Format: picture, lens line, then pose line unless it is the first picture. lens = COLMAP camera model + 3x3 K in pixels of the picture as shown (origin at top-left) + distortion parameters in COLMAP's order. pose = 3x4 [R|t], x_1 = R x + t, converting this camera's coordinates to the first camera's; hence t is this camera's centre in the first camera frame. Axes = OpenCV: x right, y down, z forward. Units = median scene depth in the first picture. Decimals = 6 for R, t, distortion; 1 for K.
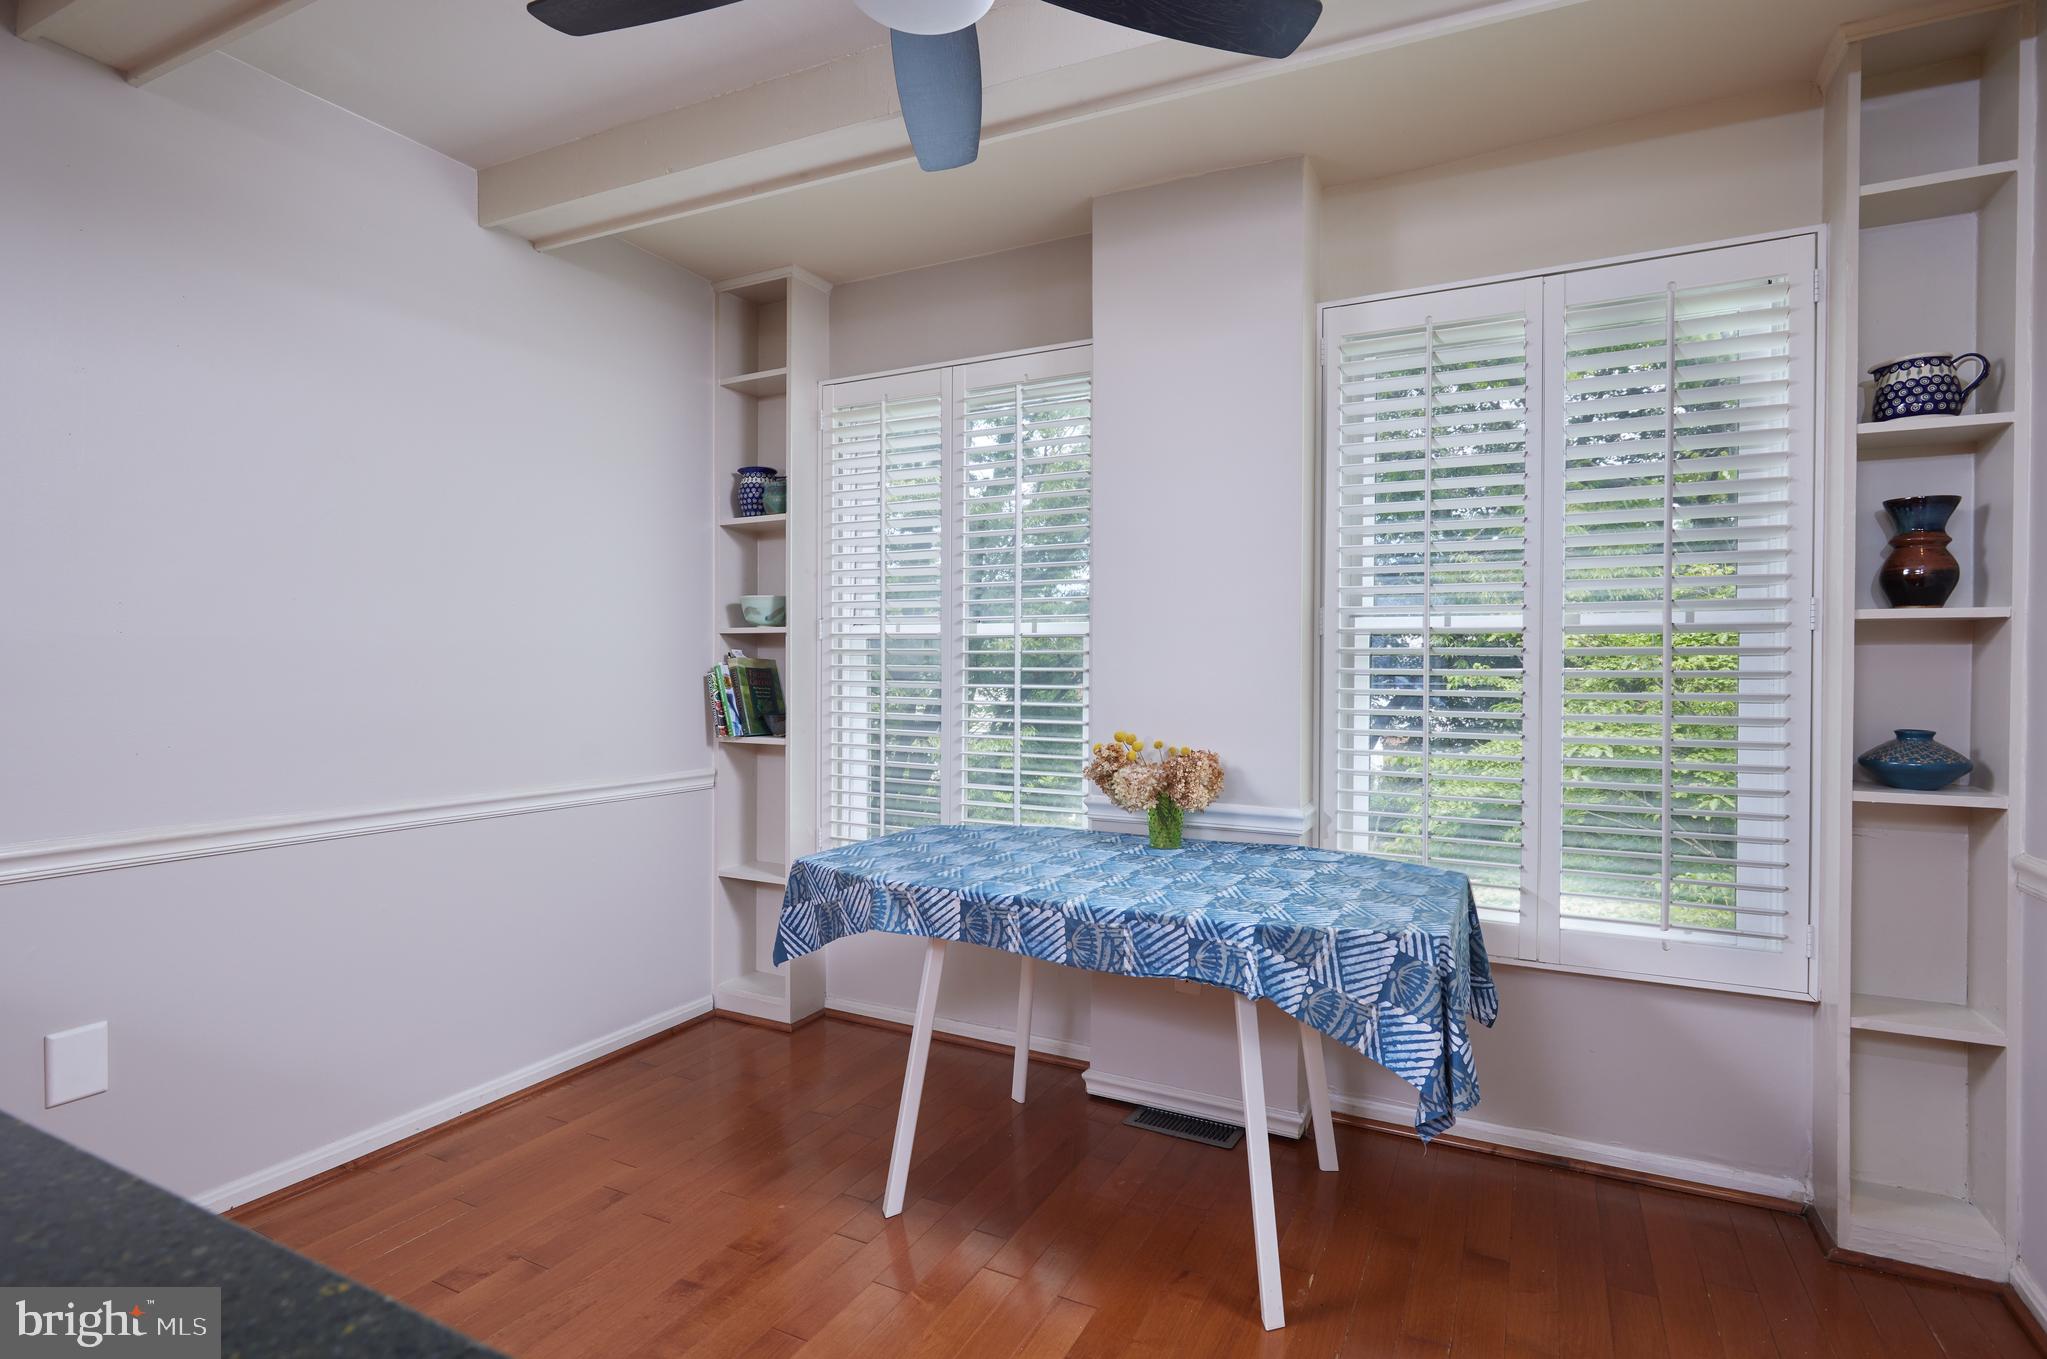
lens RADIAL K [[970.4, 0, 1026.7], [0, 970.4, 680.6], [0, 0, 1]] dist [-0.000376, 0.000040]
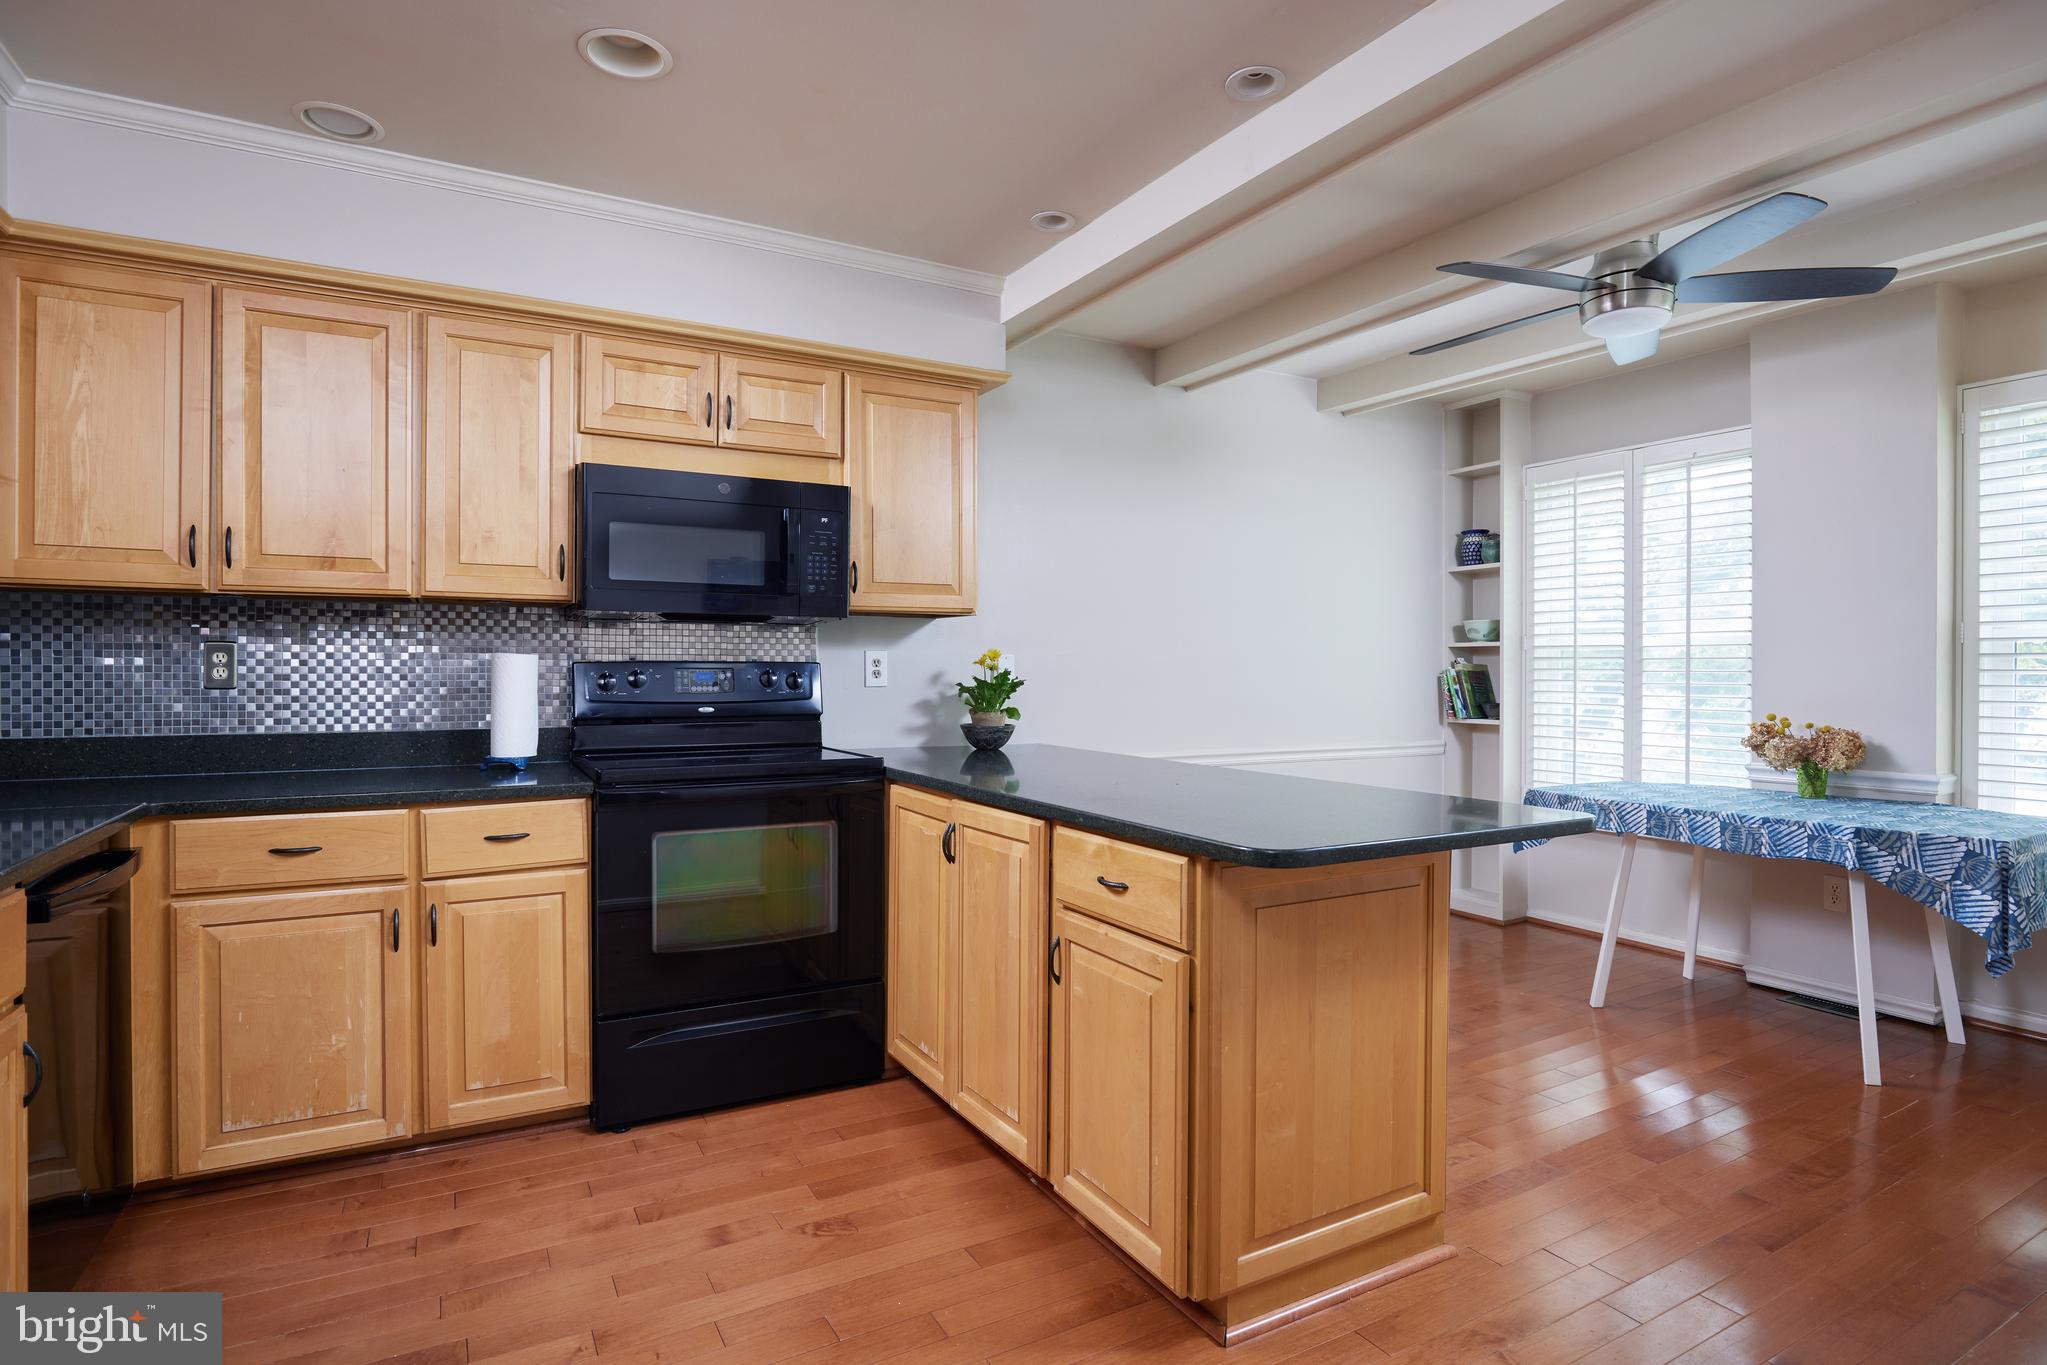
lens RADIAL K [[1043.0, 0, 1027.1], [0, 1043.0, 677.6], [0, 0, 1]] dist [-0.025228, 0.003740]
pose [[0.833098, -0.000434, -0.553125, 0.019526], [-0.003640, 0.999974, -0.006267, 0.010939], [0.553113, 0.007235, 0.833075, -0.778194]]
